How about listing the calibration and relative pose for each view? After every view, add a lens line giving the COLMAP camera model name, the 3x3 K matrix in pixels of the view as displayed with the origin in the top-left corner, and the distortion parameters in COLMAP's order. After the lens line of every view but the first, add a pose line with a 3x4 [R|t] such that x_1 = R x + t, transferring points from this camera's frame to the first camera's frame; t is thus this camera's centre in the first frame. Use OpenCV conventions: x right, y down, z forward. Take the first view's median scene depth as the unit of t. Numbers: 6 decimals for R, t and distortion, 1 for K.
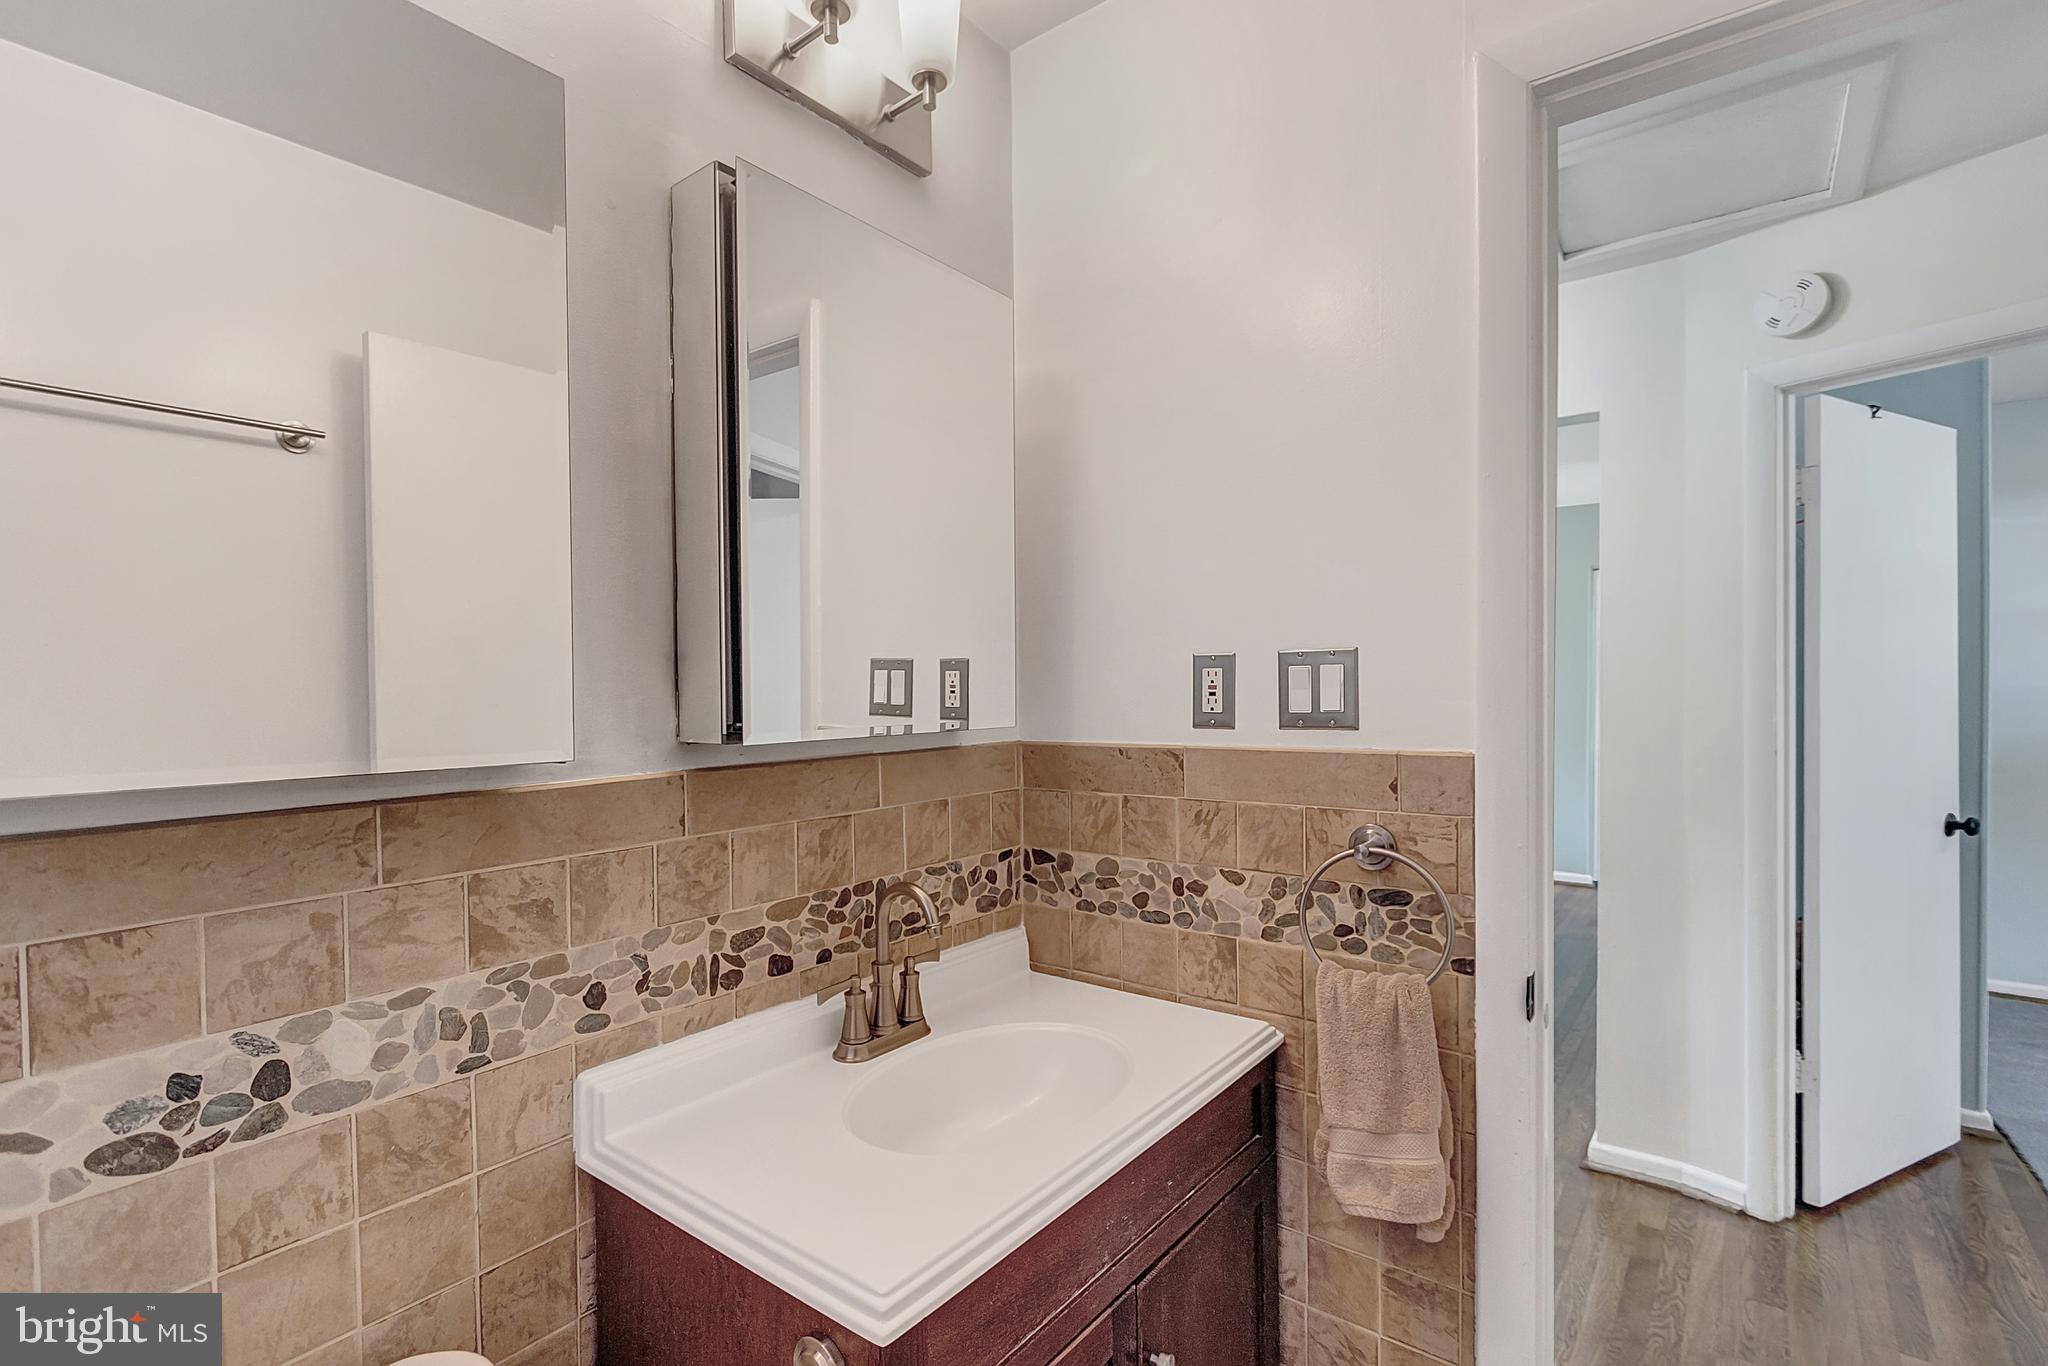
lens RADIAL K [[955.5, 0, 1024.0], [0, 955.5, 683.0], [0, 0, 1]] dist [0.003922, -0.000075]
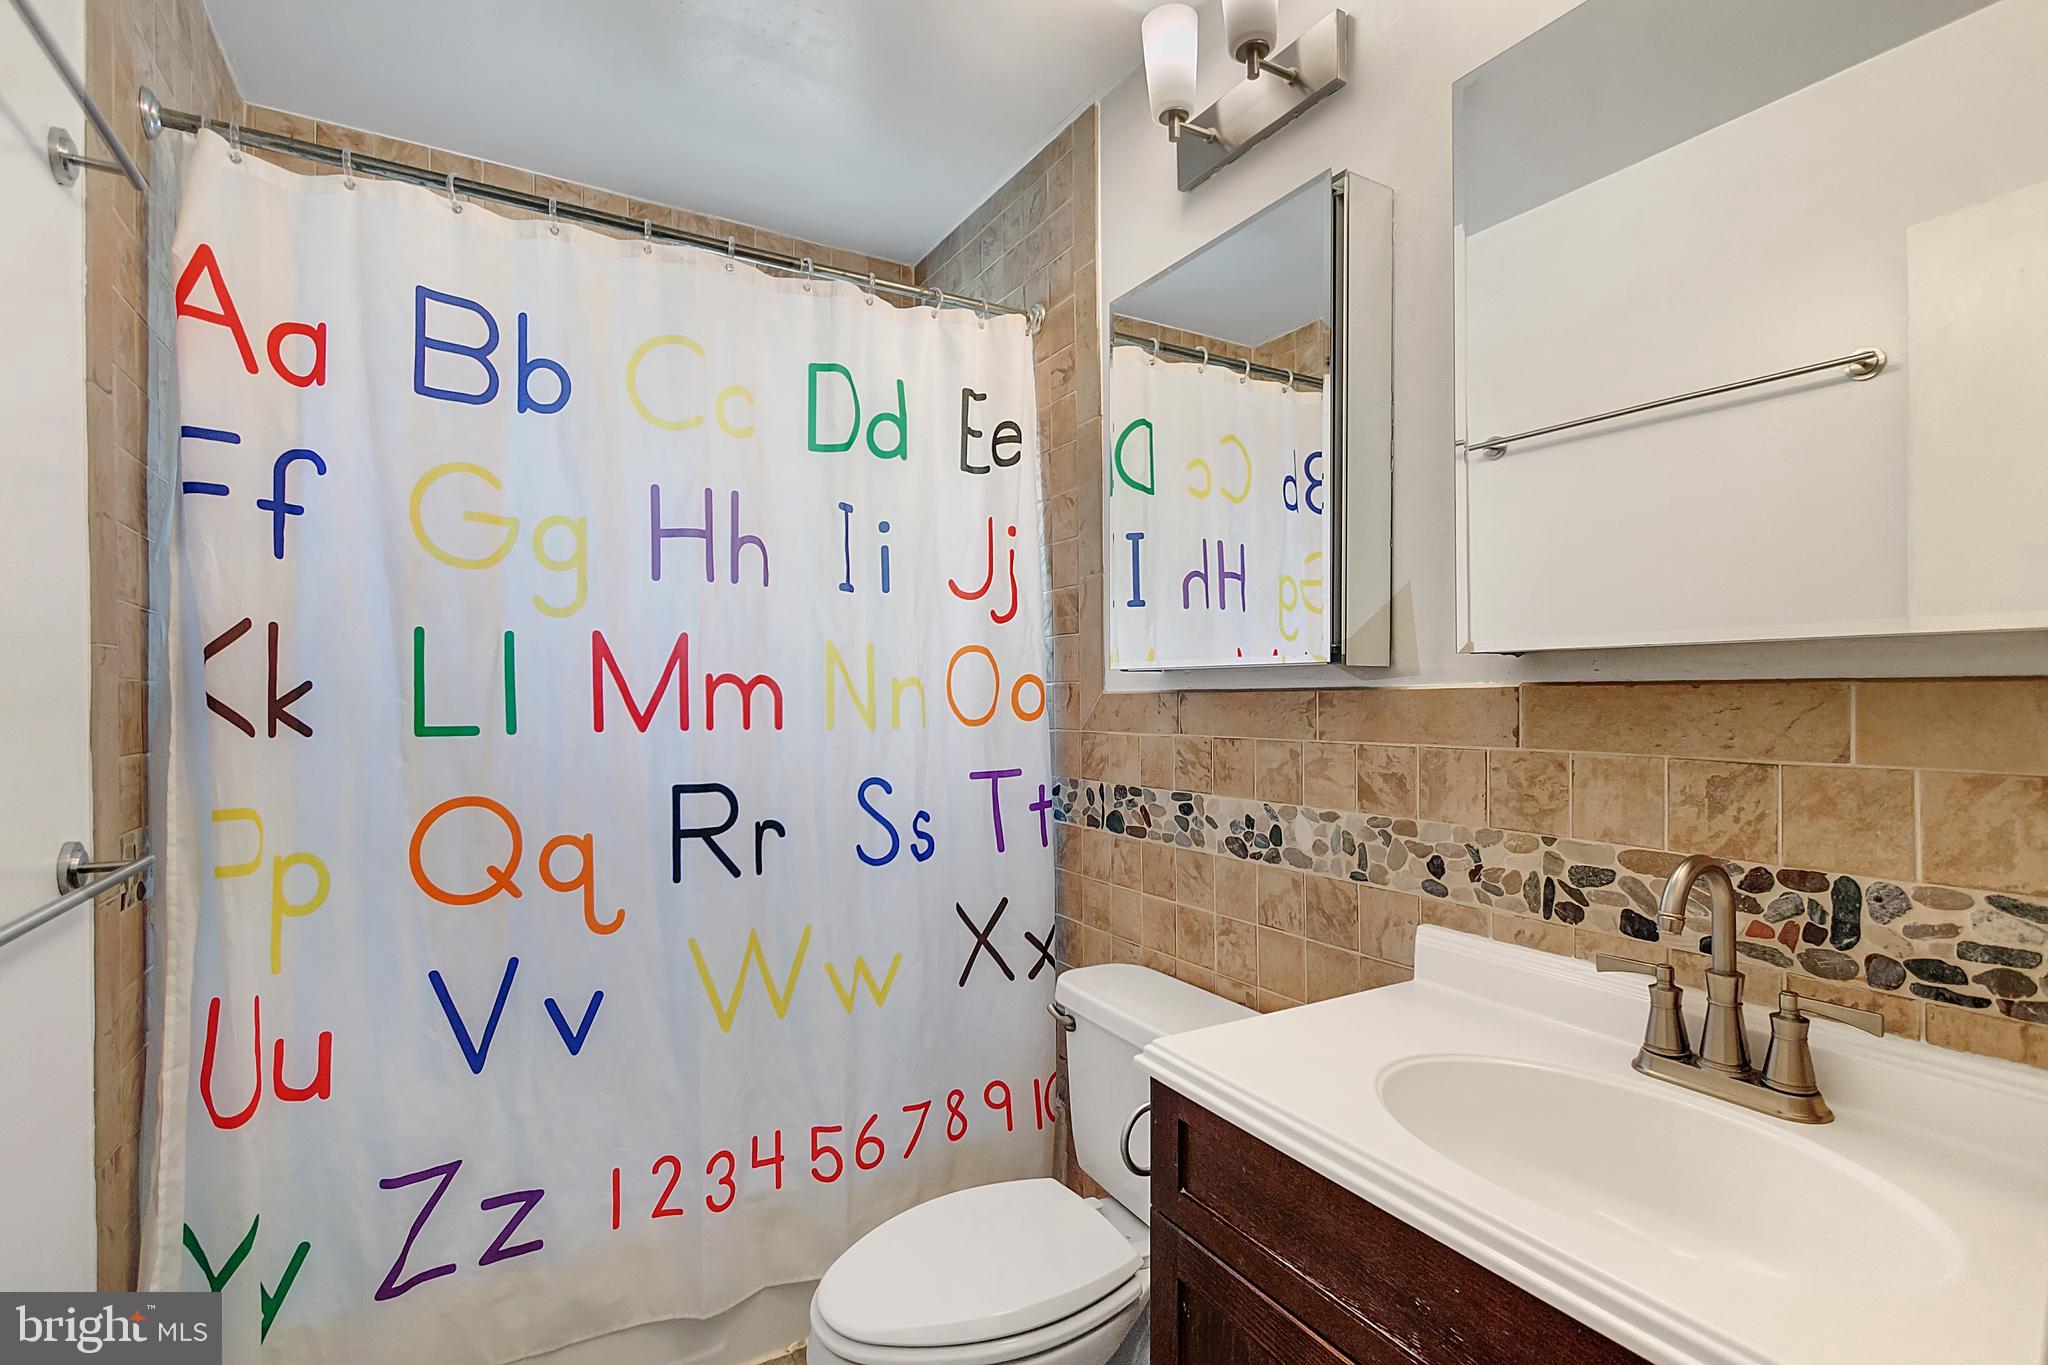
lens RADIAL K [[955.5, 0, 1024.0], [0, 955.5, 682.5], [0, 0, 1]] dist [0.003922, -0.000075]
pose [[-0.380993, -0.001788, -0.924576, 0.806552], [0.006838, 0.999965, -0.004752, 0.095966], [0.924552, -0.008132, -0.380968, 0.934203]]
